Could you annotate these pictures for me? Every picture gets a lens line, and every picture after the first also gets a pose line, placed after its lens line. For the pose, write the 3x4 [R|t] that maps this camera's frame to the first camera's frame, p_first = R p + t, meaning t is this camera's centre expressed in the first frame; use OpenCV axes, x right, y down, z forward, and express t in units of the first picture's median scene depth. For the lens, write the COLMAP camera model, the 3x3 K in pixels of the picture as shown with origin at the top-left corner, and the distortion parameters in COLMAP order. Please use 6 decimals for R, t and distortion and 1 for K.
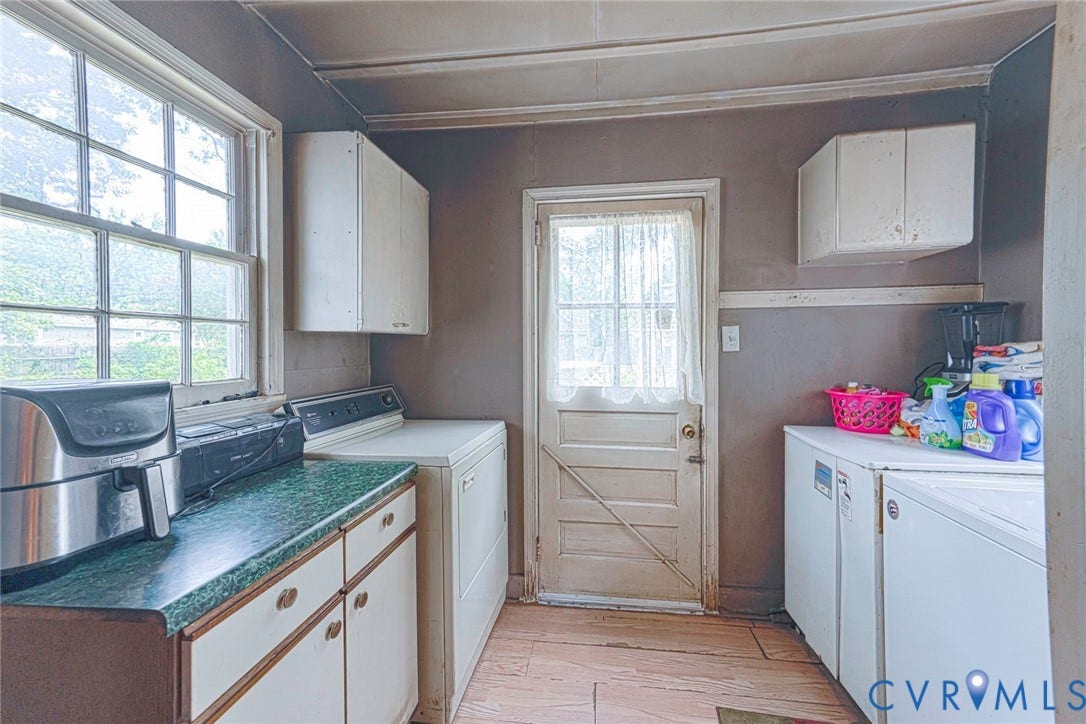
lens RADIAL K [[420.8, 0, 549.6], [0, 420.8, 356.1], [0, 0, 1]] dist [0.020229, 0.000558]
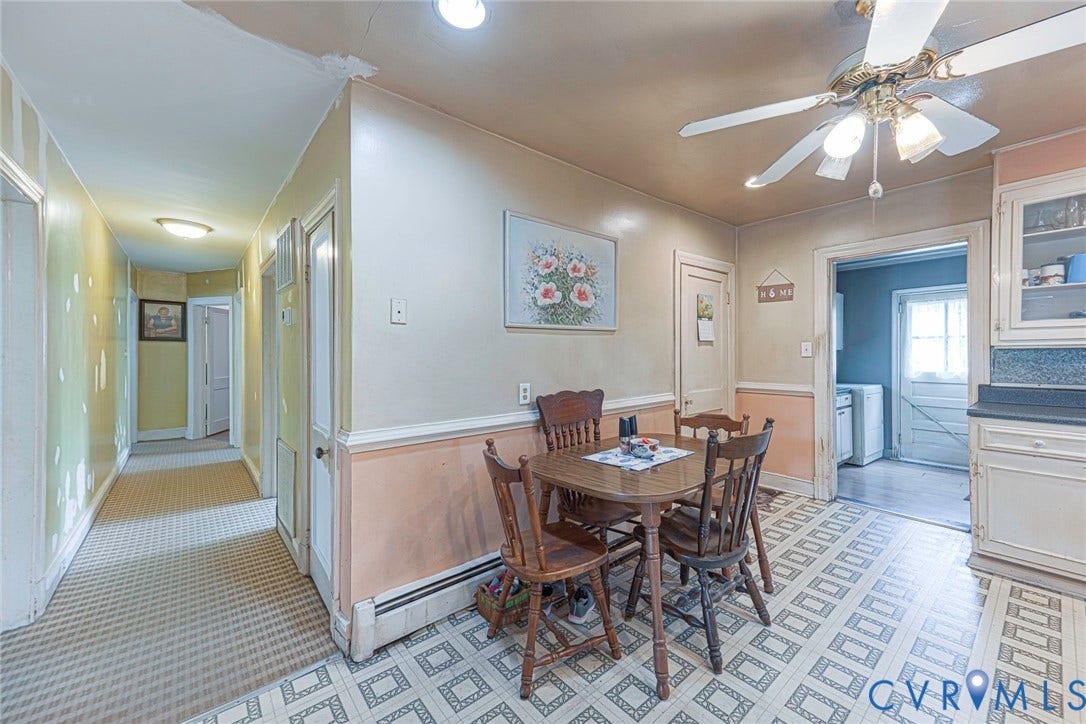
lens RADIAL K [[420.8, 0, 548.8], [0, 420.8, 356.8], [0, 0, 1]] dist [0.020229, 0.000558]
pose [[0.744440, 0.003256, -0.667682, 0.105676], [-0.002490, 0.999995, 0.002101, -0.009795], [0.667685, 0.000098, 0.744444, -2.145740]]
